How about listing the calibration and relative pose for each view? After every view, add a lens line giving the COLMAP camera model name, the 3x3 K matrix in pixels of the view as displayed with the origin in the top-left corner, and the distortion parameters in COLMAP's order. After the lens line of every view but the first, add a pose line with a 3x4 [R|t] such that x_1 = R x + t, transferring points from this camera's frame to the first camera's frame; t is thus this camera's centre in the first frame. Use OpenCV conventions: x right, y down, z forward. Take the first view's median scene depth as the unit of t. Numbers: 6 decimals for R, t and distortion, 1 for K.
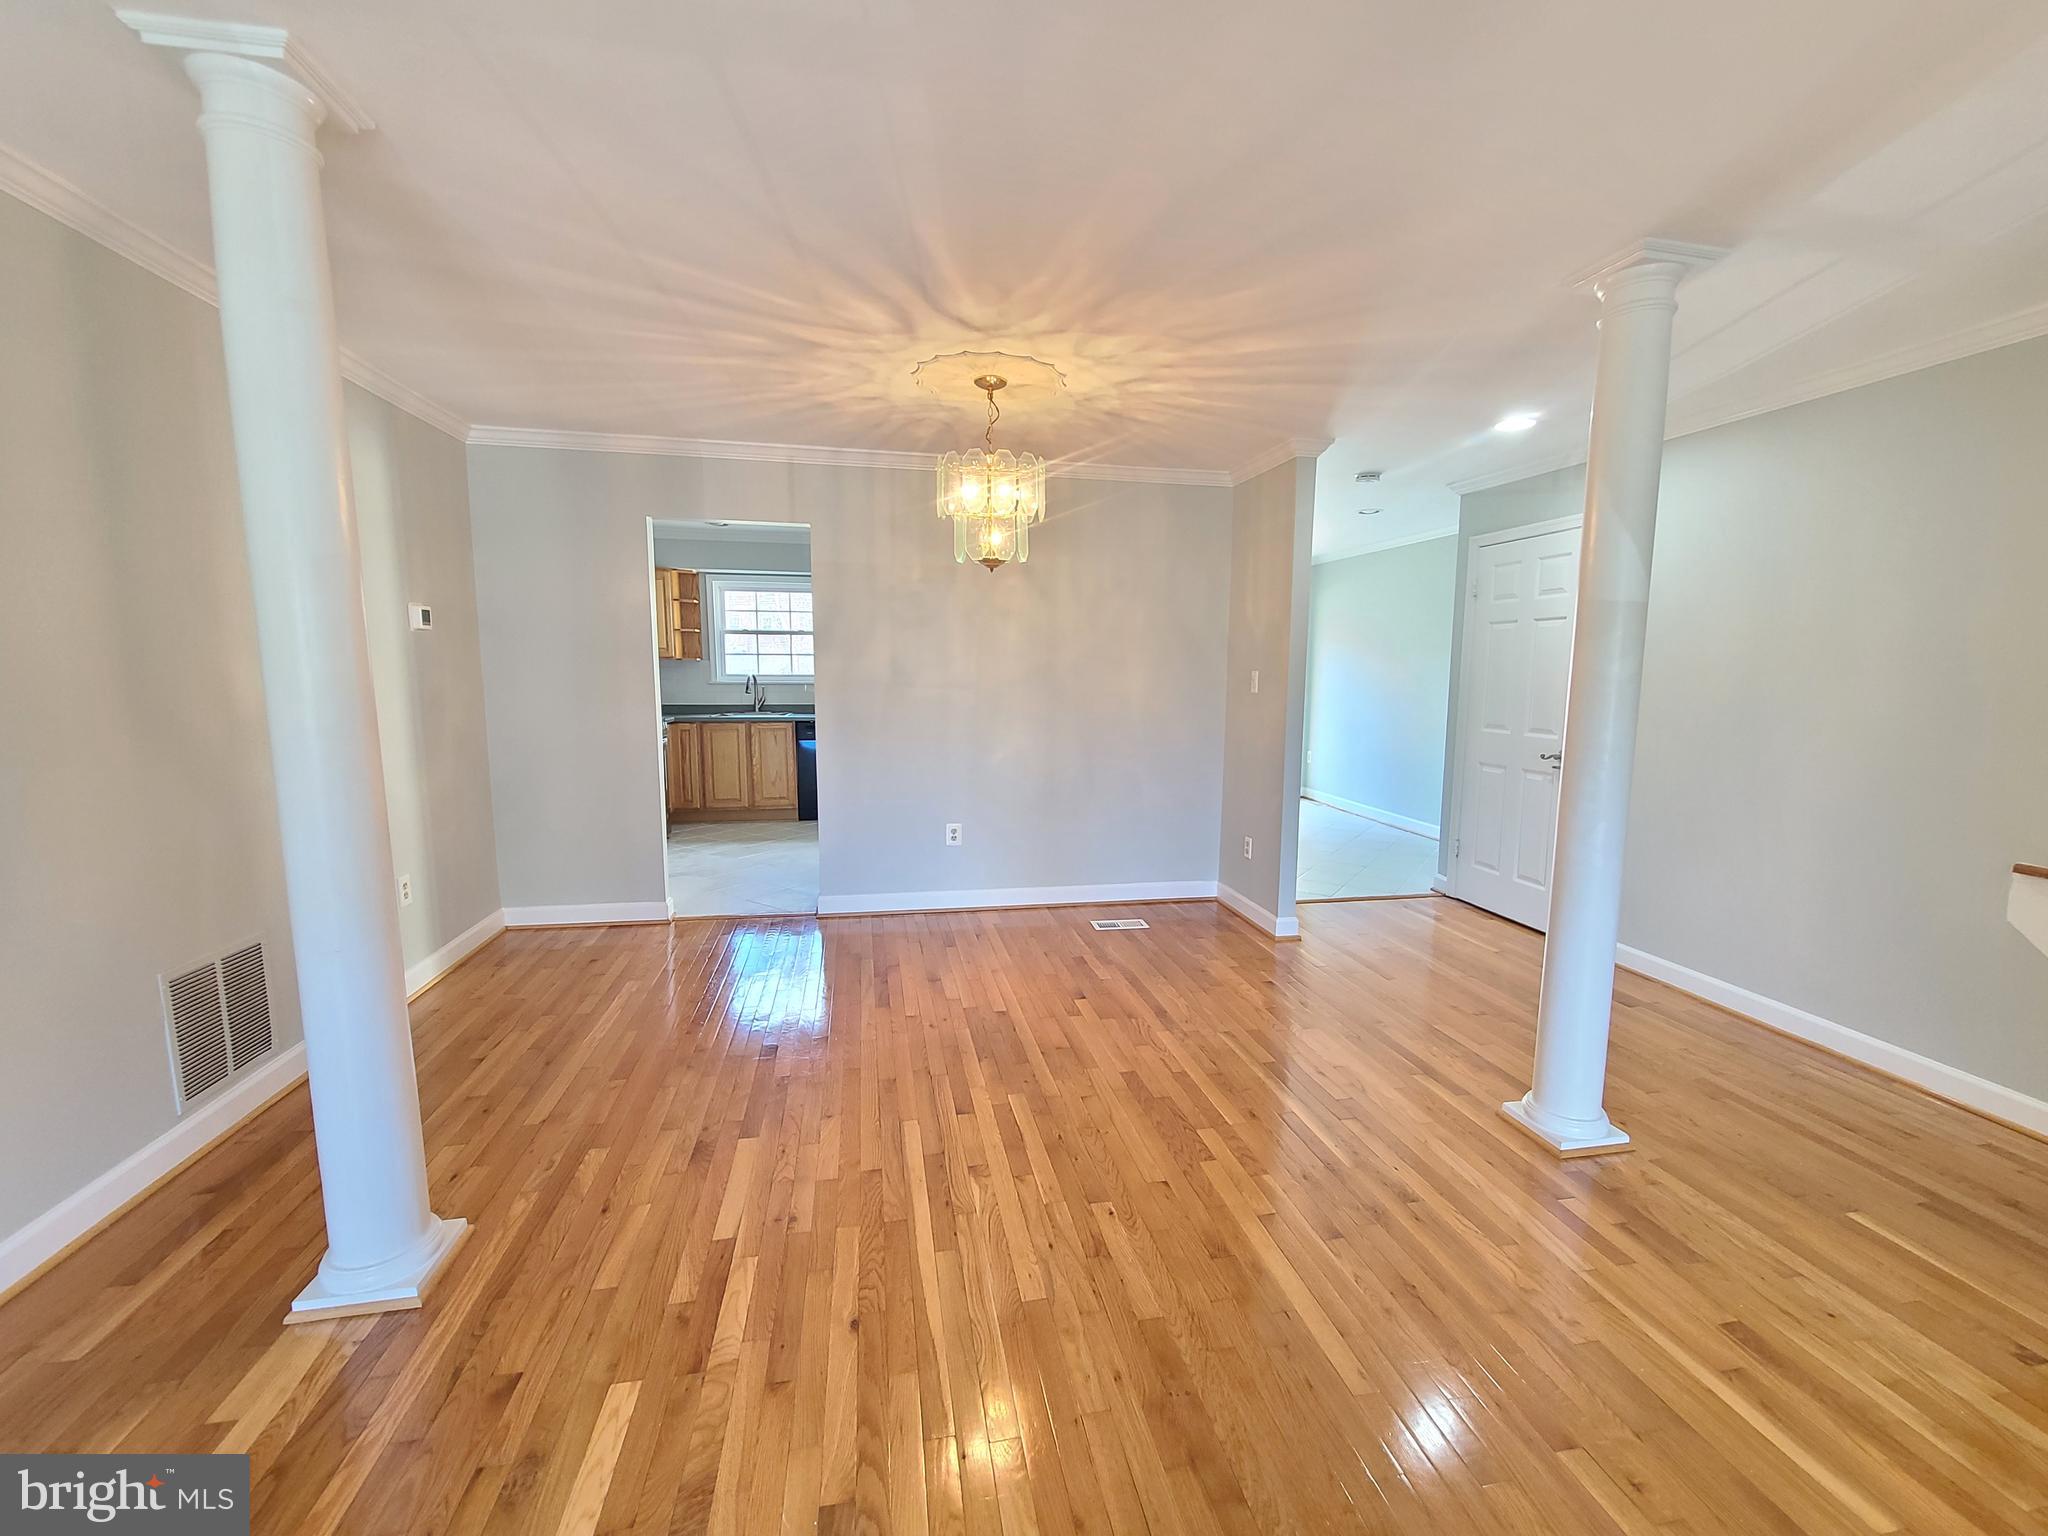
lens RADIAL K [[833.8, 0, 1040.1], [0, 833.8, 769.7], [0, 0, 1]] dist [-0.002389, 0.000217]
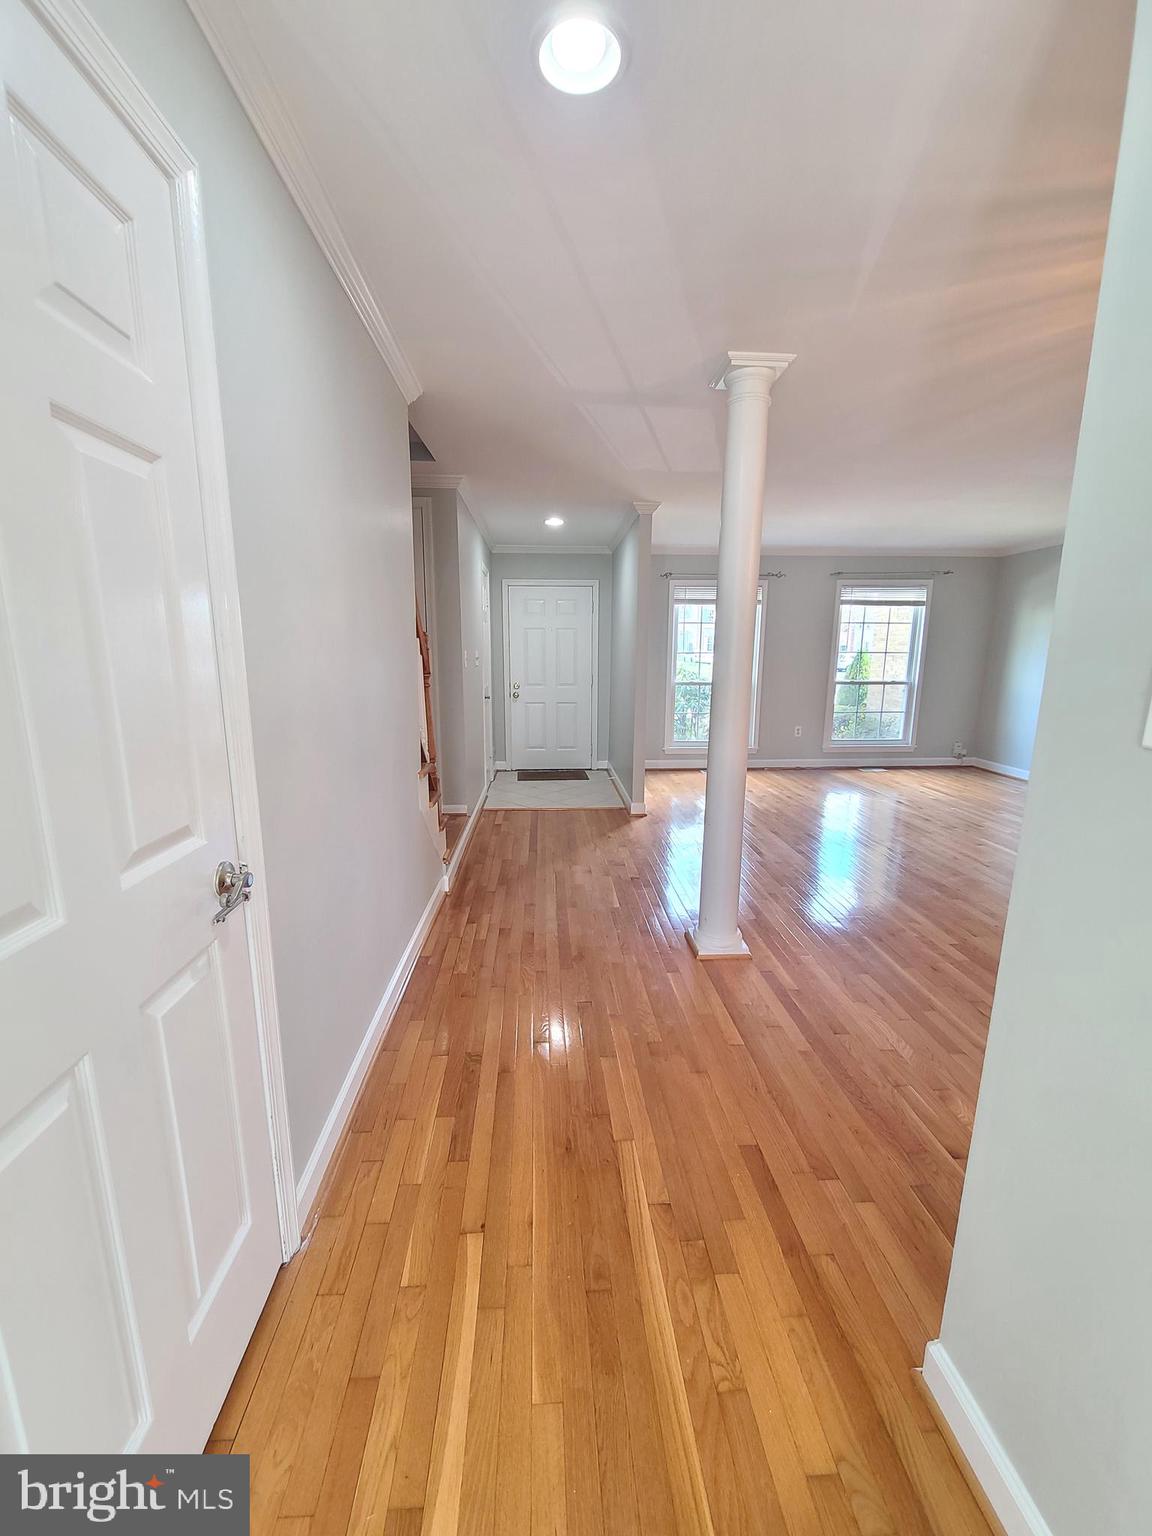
lens RADIAL K [[625.3, 0, 575.2], [0, 625.3, 779.9], [0, 0, 1]] dist [-0.002389, 0.000217]
pose [[-0.988425, -0.043798, 0.145249, 0.580831], [0.005739, 0.945938, 0.324296, -0.189841], [-0.151600, 0.321376, -0.934738, 1.612016]]
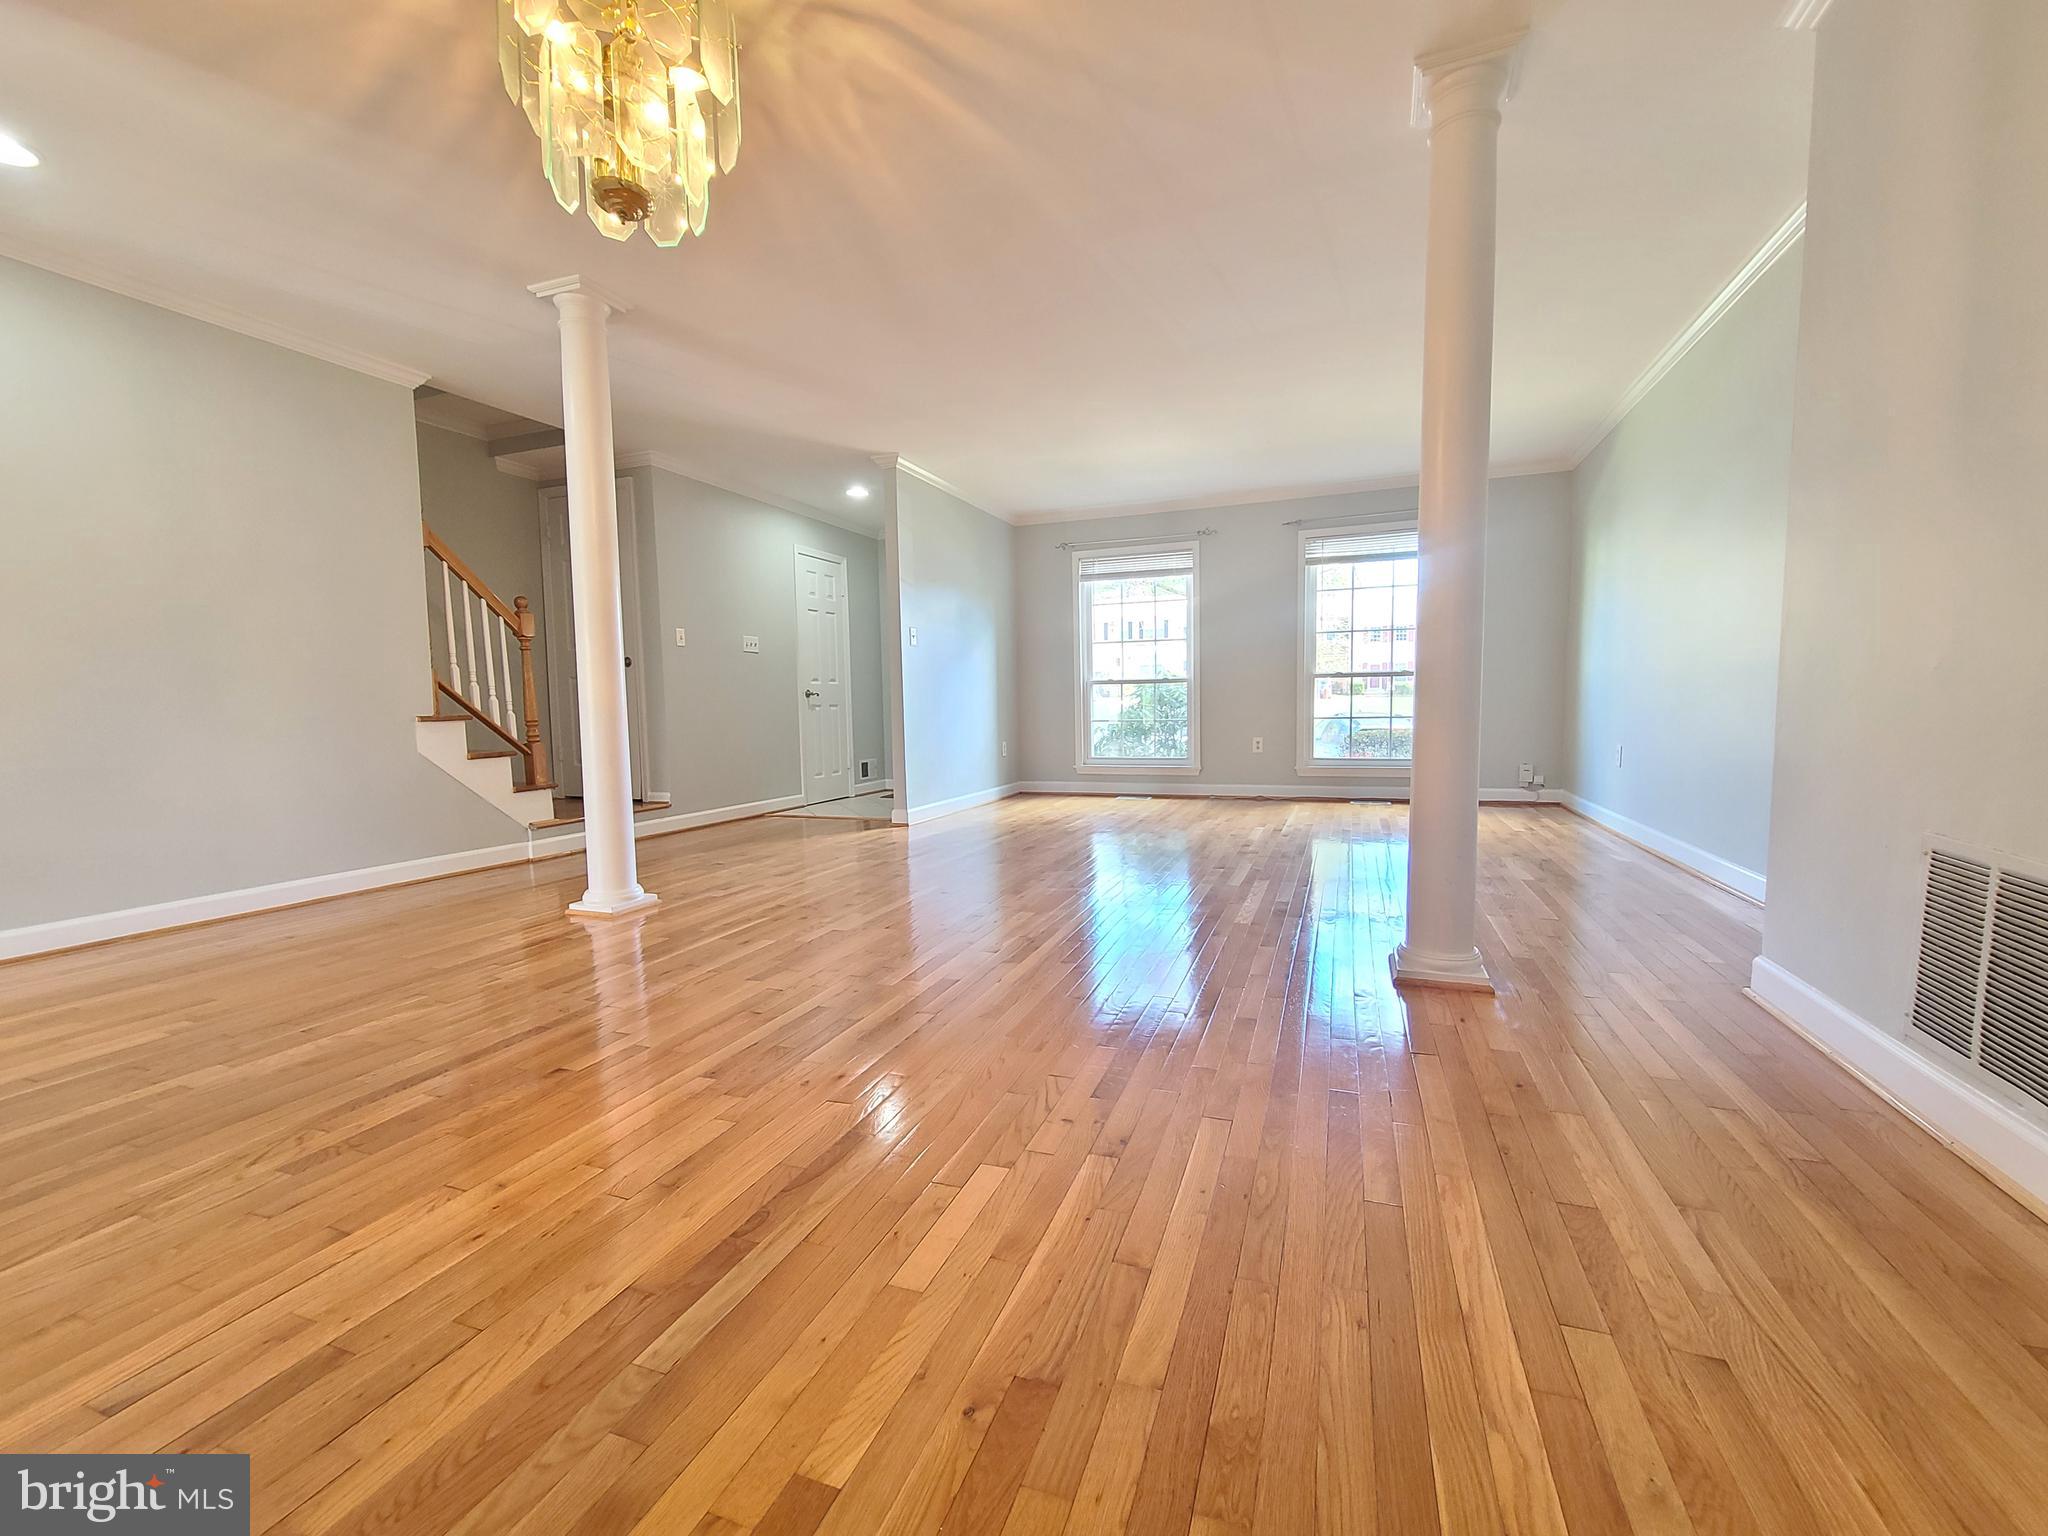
lens RADIAL K [[833.8, 0, 1044.3], [0, 833.8, 763.8], [0, 0, 1]] dist [-0.002389, 0.000217]
pose [[-0.850659, -0.034610, 0.524578, -0.546218], [0.074042, 0.979998, 0.184723, 0.000080], [-0.520478, 0.195977, -0.831081, 1.369283]]
